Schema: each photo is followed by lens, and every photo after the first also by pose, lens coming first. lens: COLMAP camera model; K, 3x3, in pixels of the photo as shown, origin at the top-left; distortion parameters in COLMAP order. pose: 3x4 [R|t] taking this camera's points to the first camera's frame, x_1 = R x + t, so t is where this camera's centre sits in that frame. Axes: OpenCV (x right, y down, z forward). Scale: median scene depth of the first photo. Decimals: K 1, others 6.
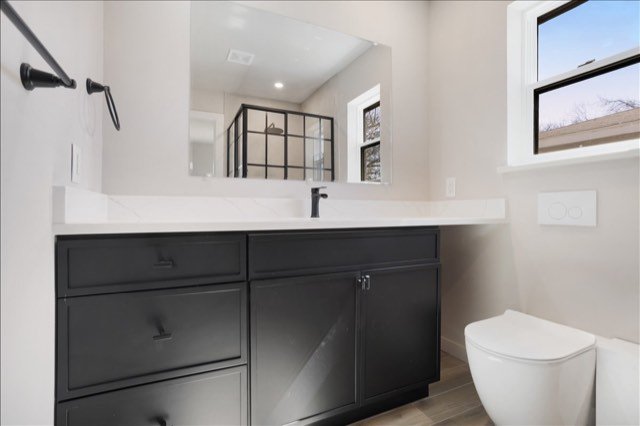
lens RADIAL K [[308.0, 0, 319.7], [0, 308.0, 208.1], [0, 0, 1]] dist [-0.000313, 0.000811]
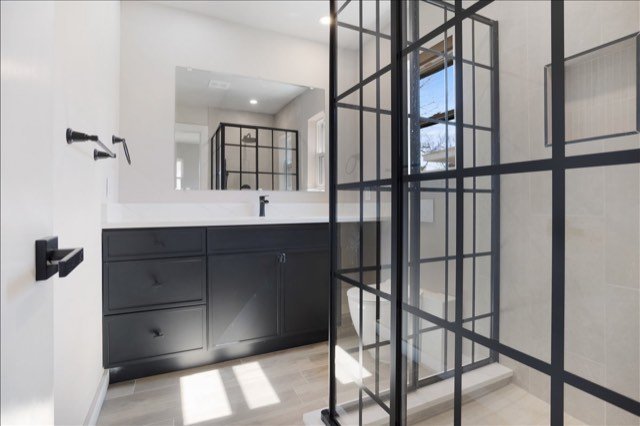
lens RADIAL K [[341.3, 0, 318.3], [0, 341.3, 197.8], [0, 0, 1]] dist [0.000417, 0.000100]
pose [[0.999653, -0.005780, -0.025697, 0.170484], [0.005574, 0.999952, -0.008084, -0.025075], [0.025743, 0.007938, 0.999637, -0.343365]]
